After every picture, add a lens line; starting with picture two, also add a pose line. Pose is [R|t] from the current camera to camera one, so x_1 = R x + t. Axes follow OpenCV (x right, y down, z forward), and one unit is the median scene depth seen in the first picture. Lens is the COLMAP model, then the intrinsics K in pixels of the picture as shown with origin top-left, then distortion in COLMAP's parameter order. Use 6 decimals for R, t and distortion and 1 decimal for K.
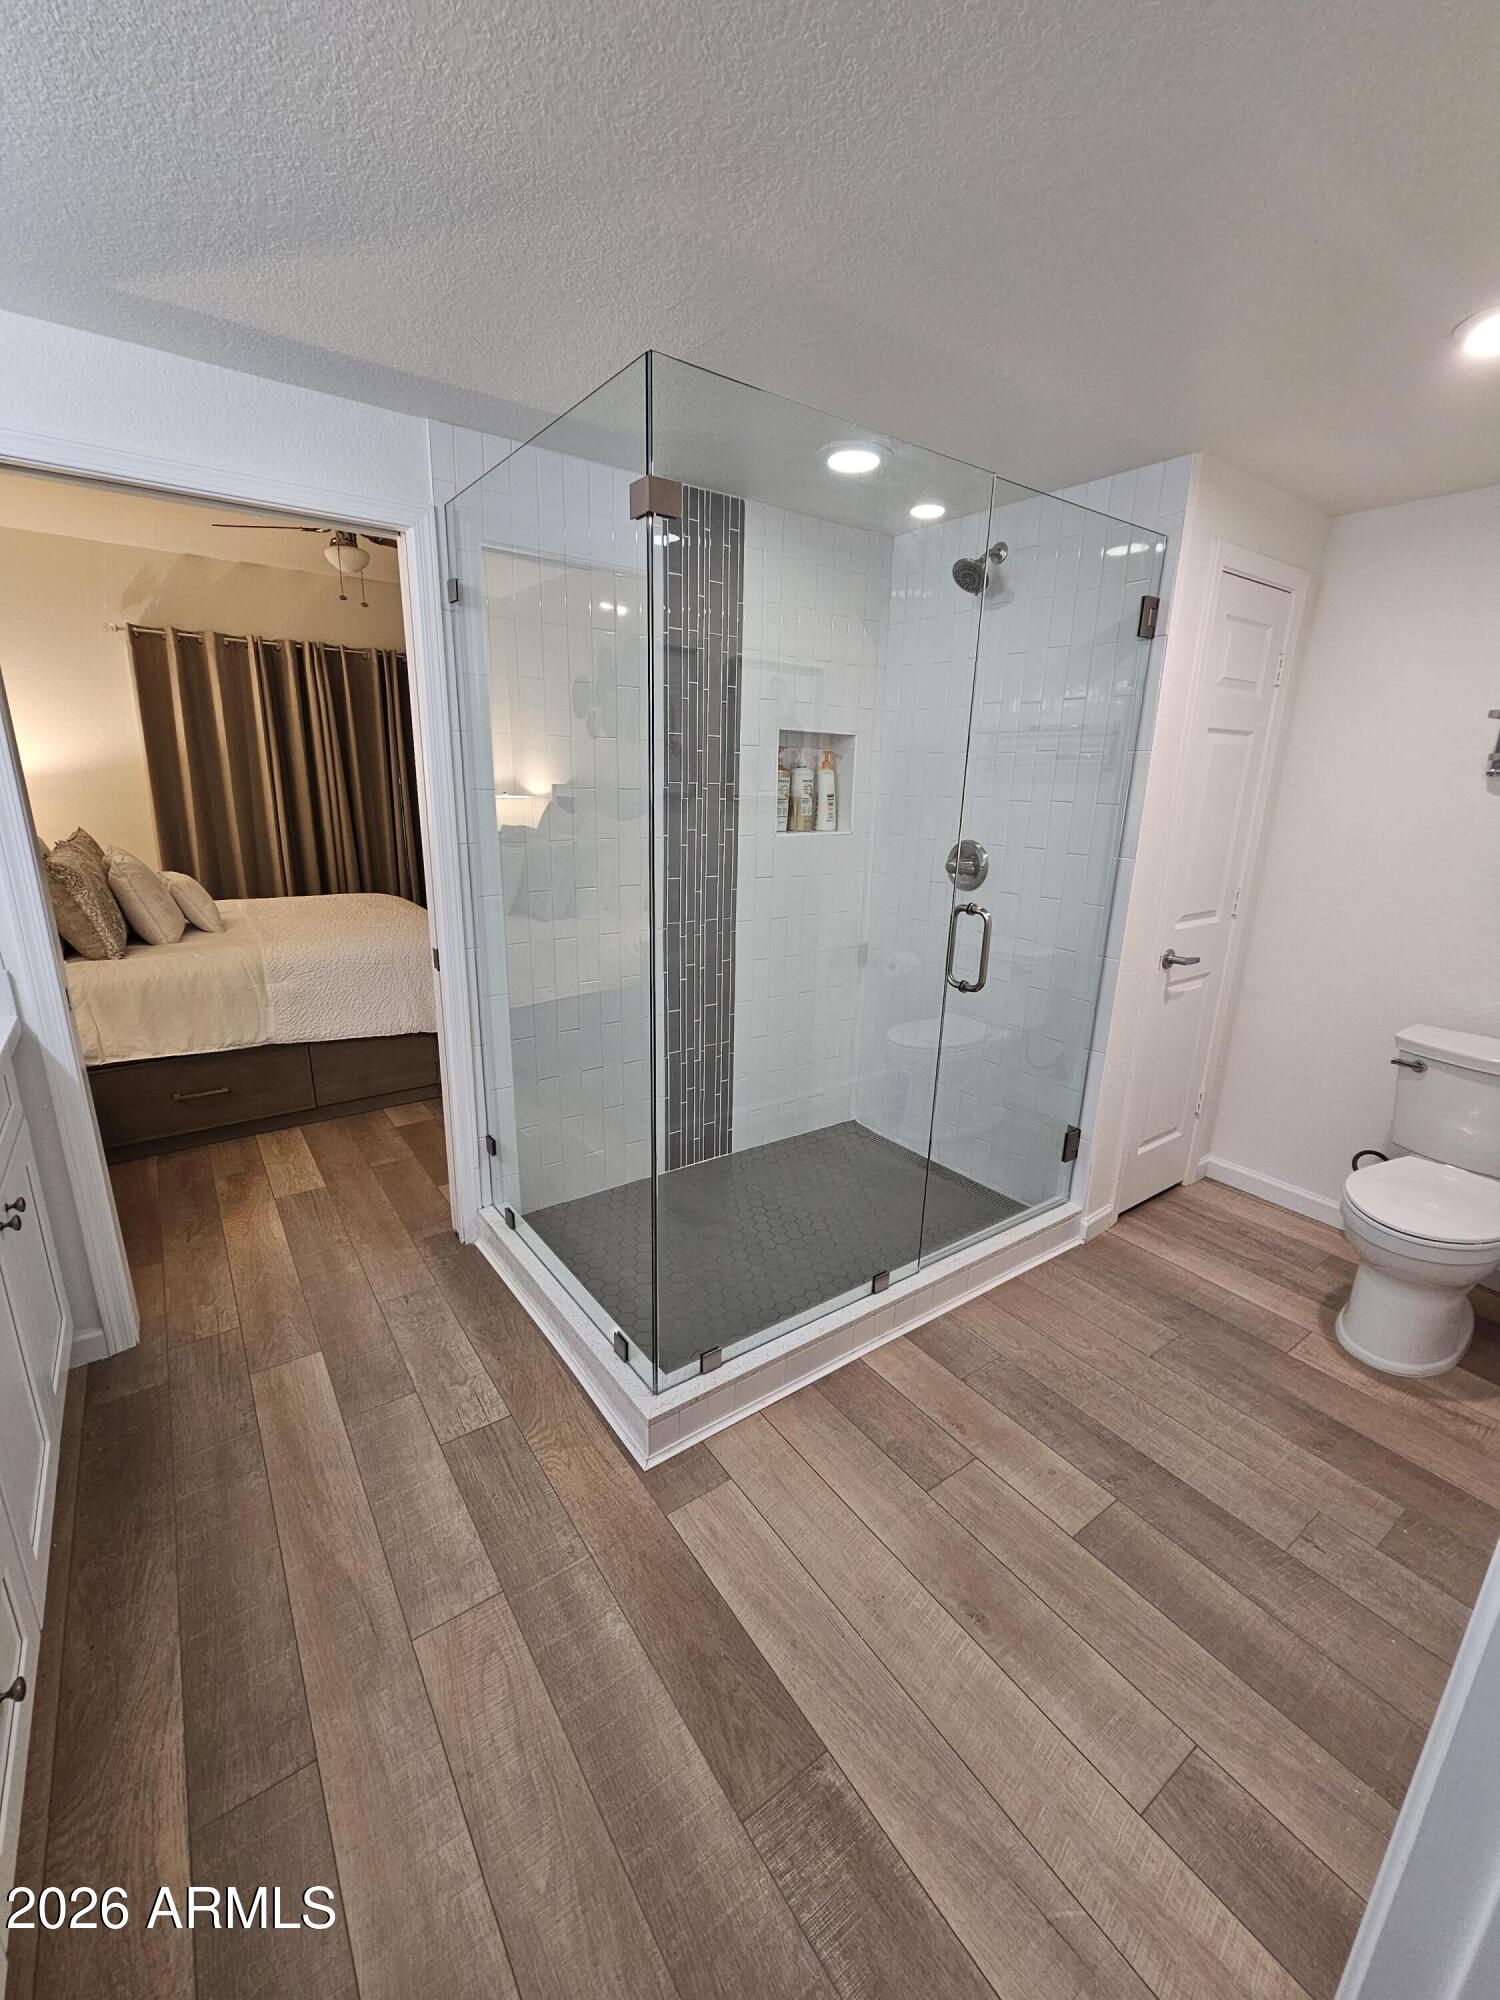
lens RADIAL K [[814.7, 0, 743.1], [0, 814.7, 999.5], [0, 0, 1]] dist [-0.002970, 0.000646]
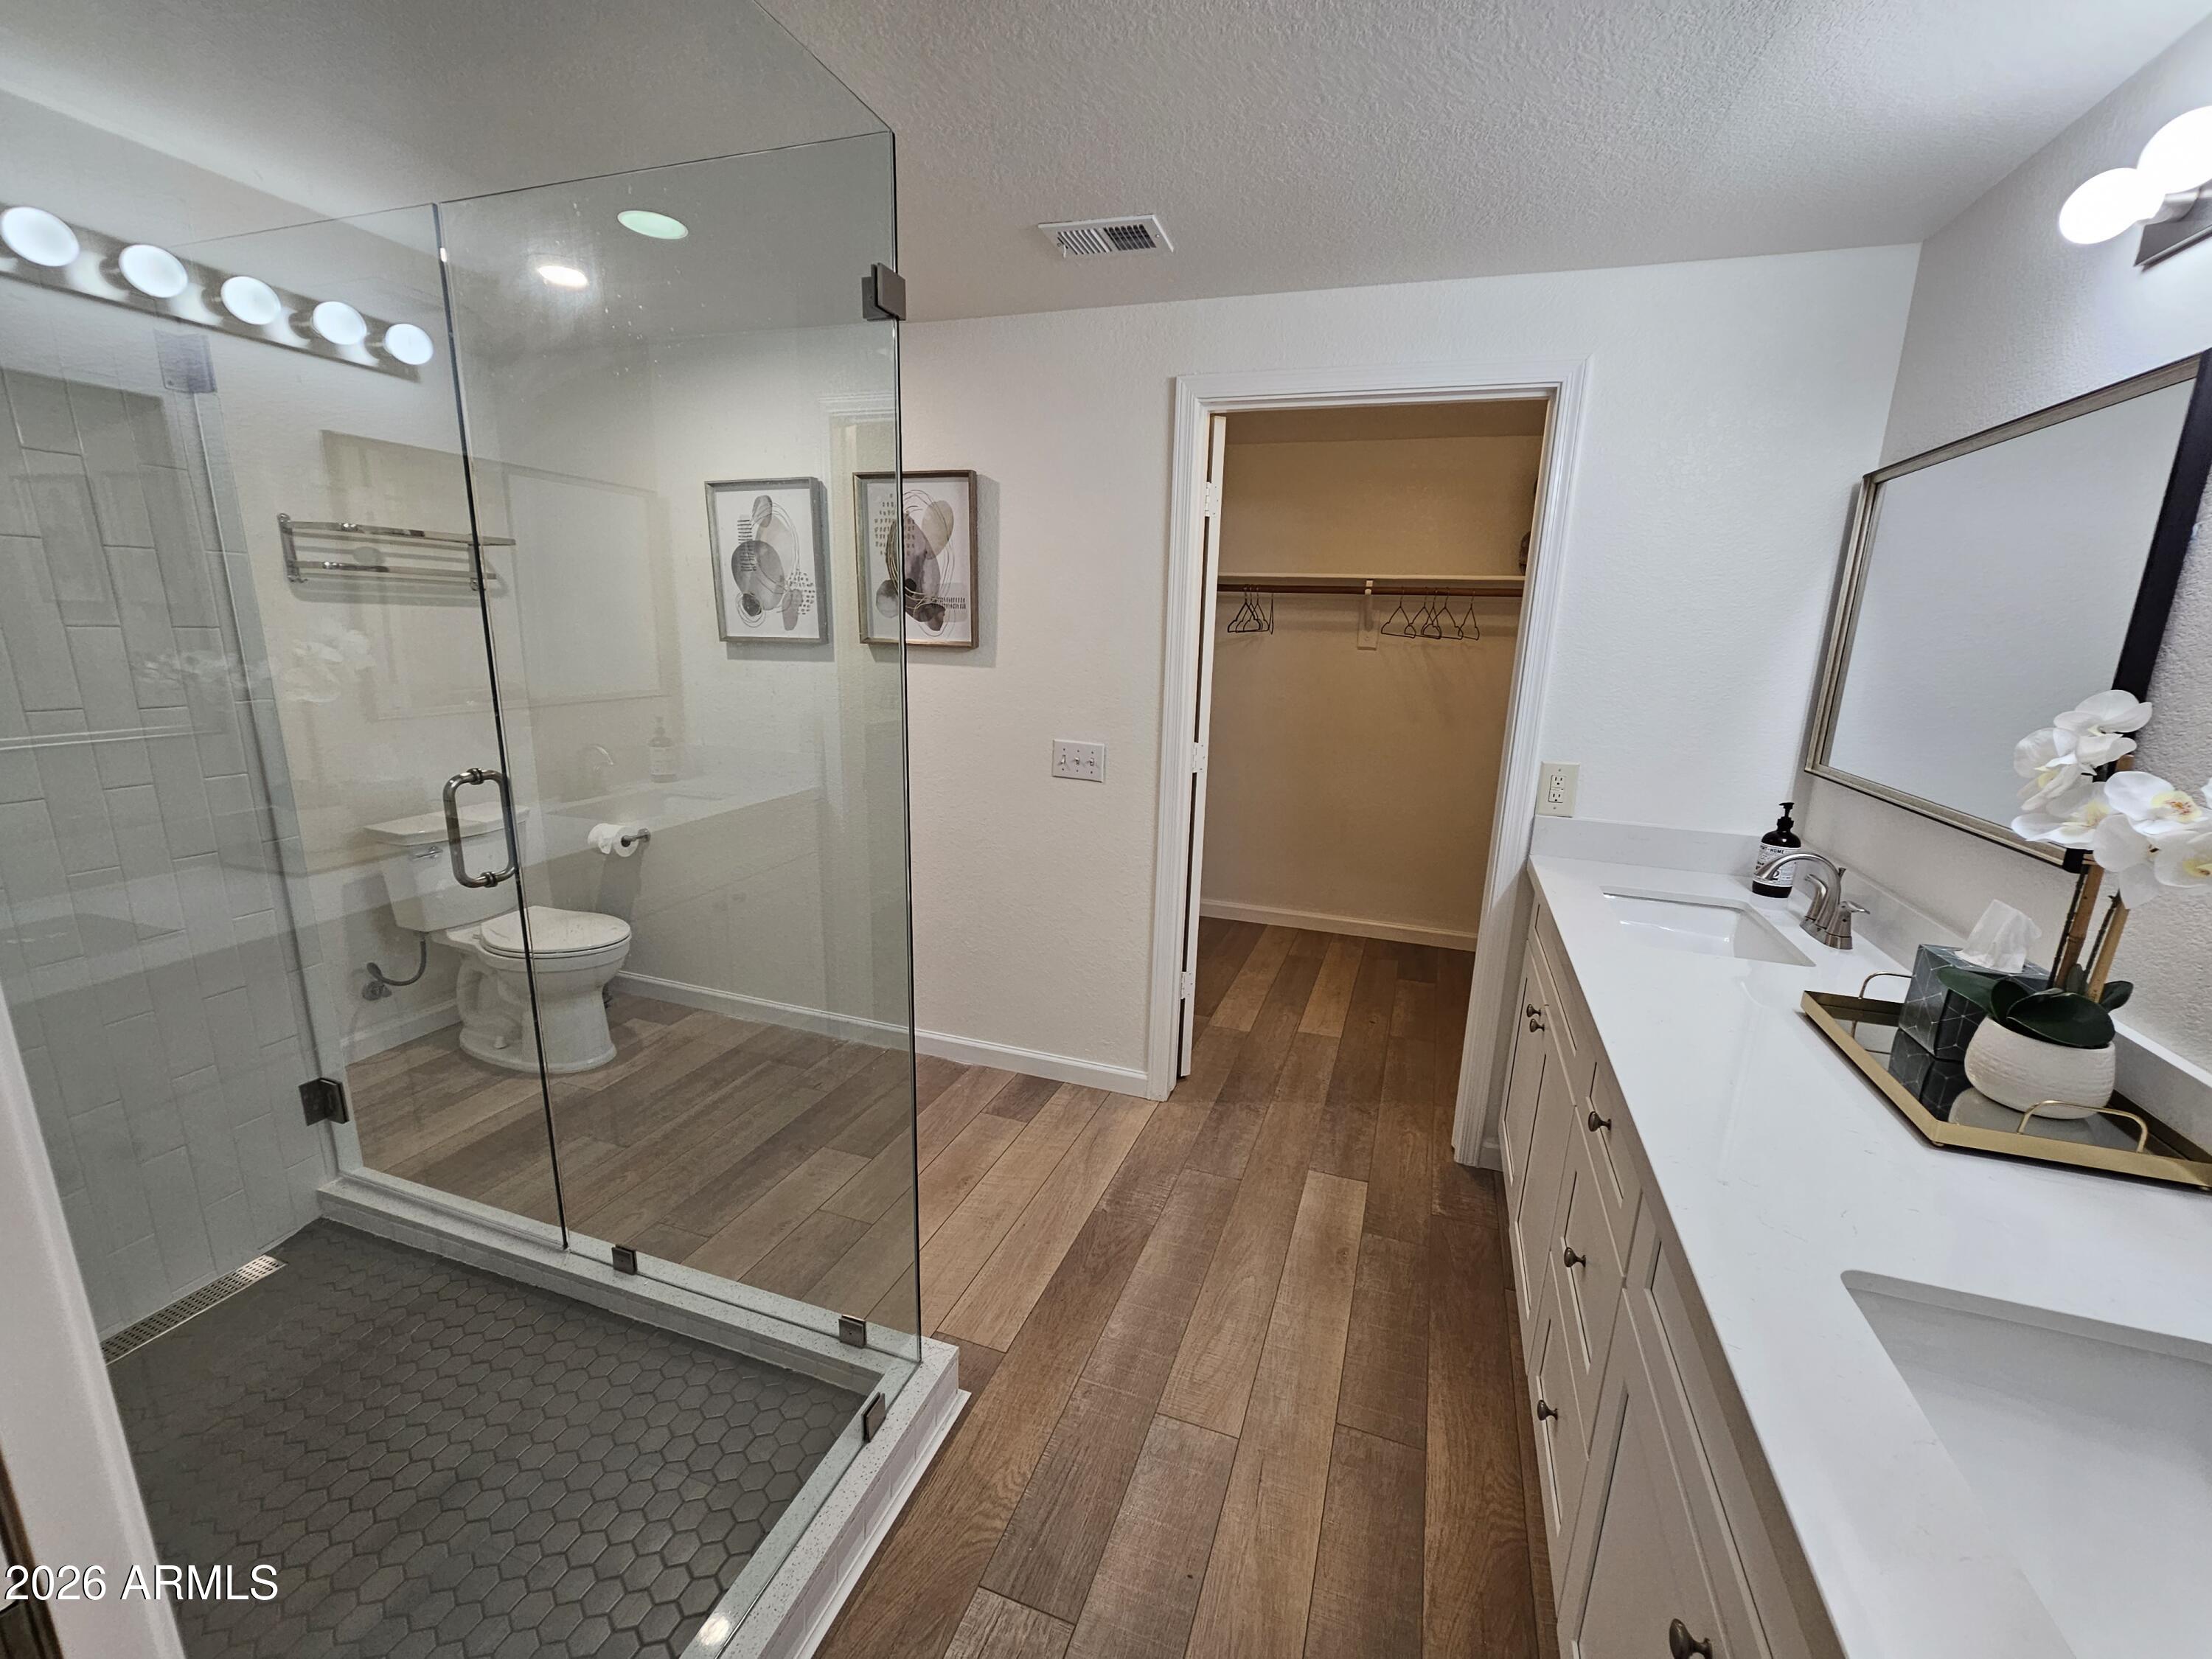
lens RADIAL K [[901.1, 0, 1117.4], [0, 901.1, 836.7], [0, 0, 1]] dist [-0.002970, 0.000646]
pose [[-0.575294, -0.227316, 0.785726, -0.988789], [0.176849, 0.903318, 0.390821, -0.381215], [-0.798600, 0.363791, -0.479473, 1.309871]]
